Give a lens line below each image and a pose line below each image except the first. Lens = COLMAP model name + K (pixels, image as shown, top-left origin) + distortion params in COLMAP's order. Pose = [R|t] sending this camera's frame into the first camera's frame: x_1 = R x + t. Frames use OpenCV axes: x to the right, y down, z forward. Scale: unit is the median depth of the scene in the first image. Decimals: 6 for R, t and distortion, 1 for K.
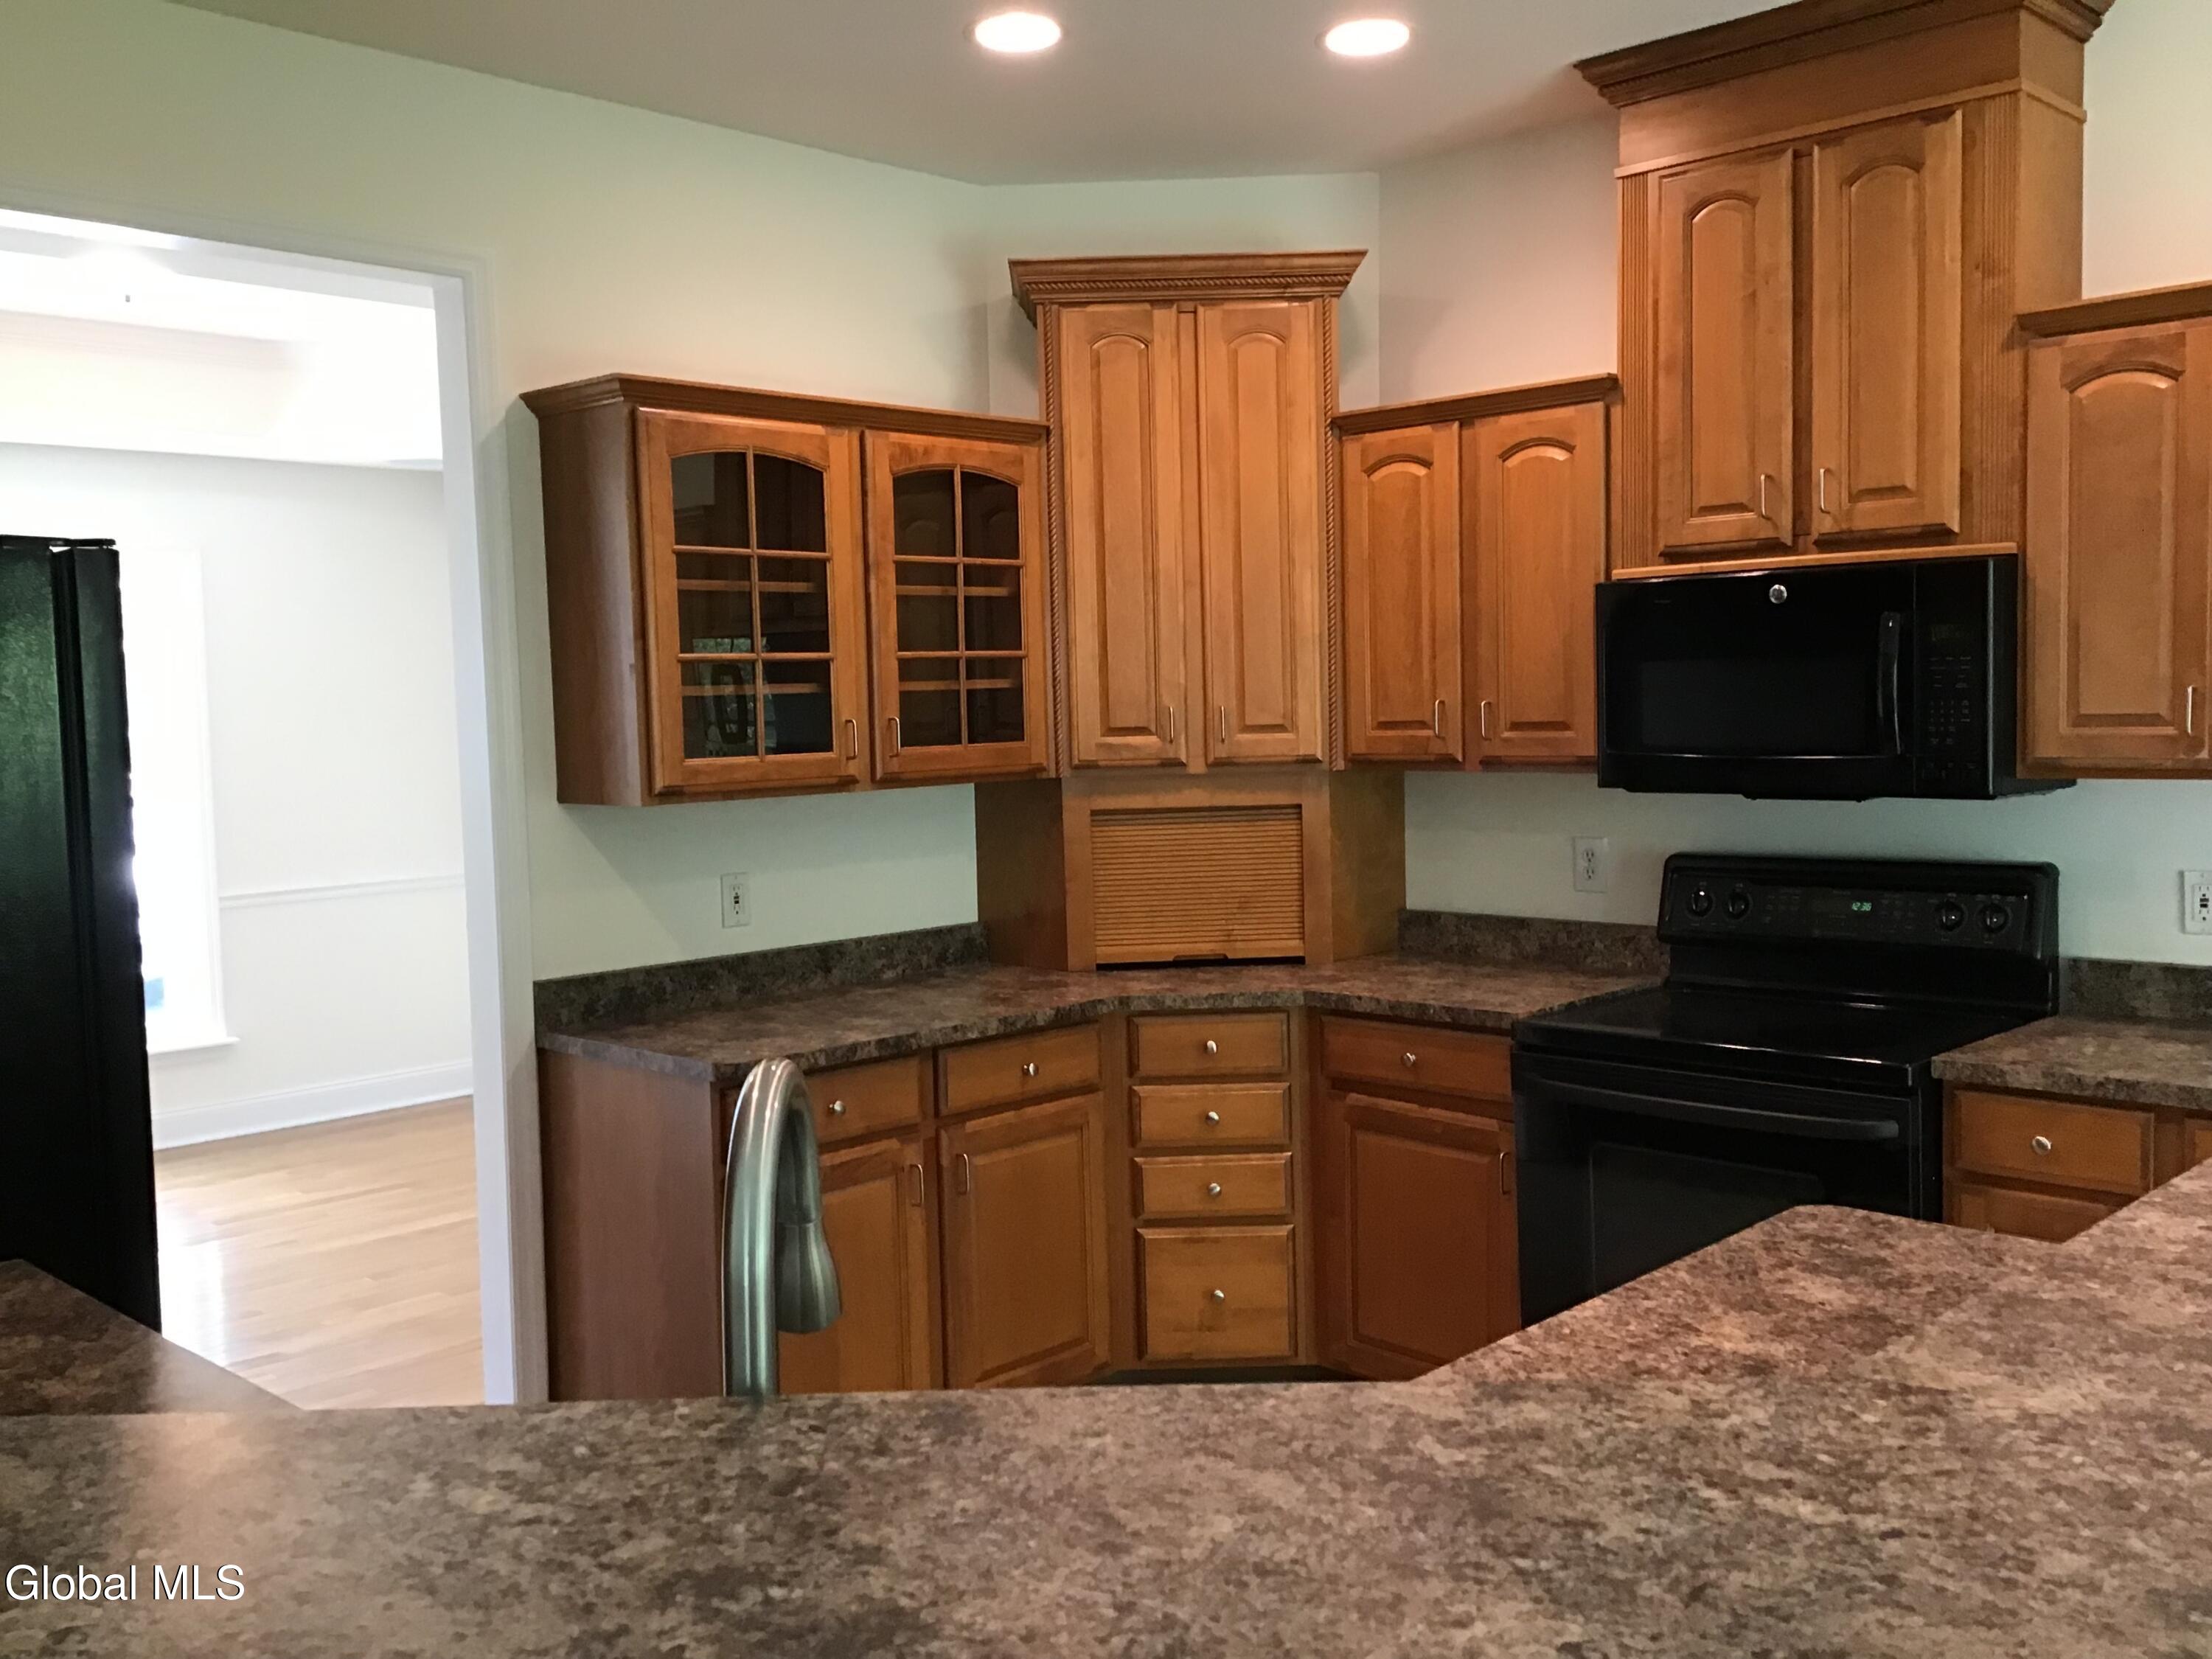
lens RADIAL K [[1977.3, 0, 1110.1], [0, 1977.3, 825.4], [0, 0, 1]] dist [0.092652, -0.107239]
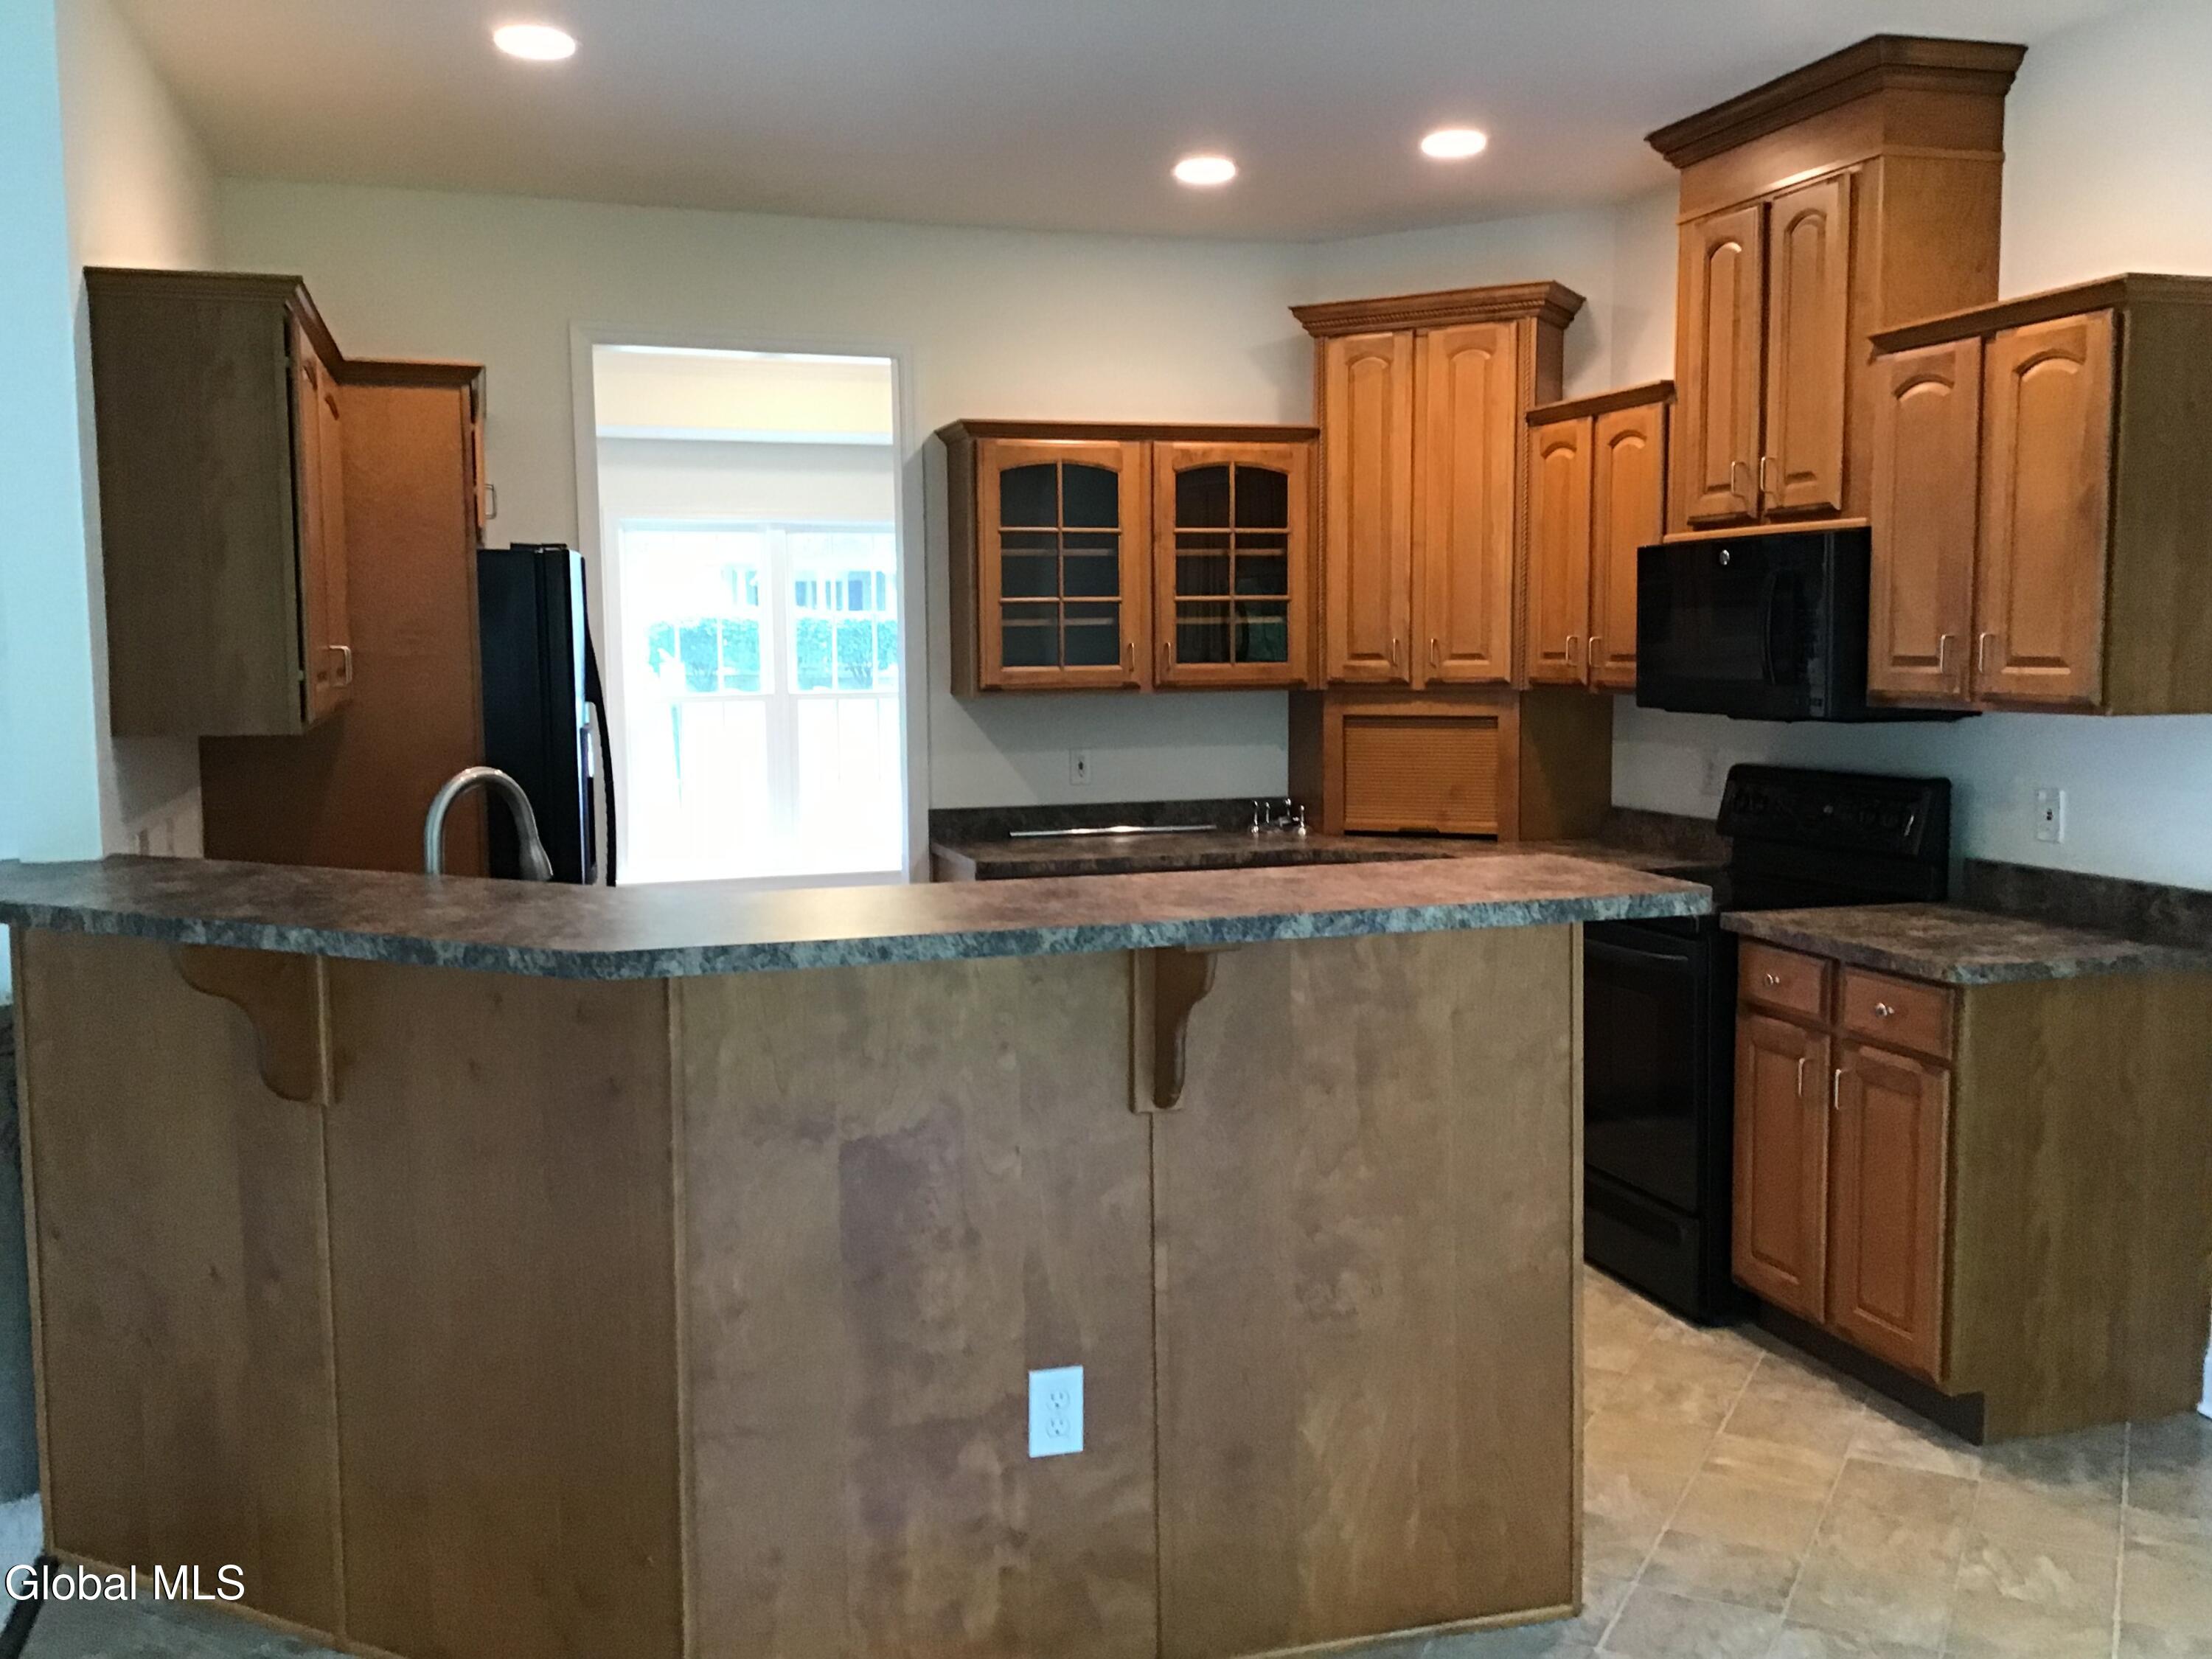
lens RADIAL K [[1977.3, 0, 1099.8], [0, 1977.3, 830.6], [0, 0, 1]] dist [0.092652, -0.107239]
pose [[0.879743, 0.062497, -0.471323, 0.522491], [-0.042928, 0.997715, 0.052169, 0.008011], [0.473507, -0.025663, 0.880416, -0.280020]]
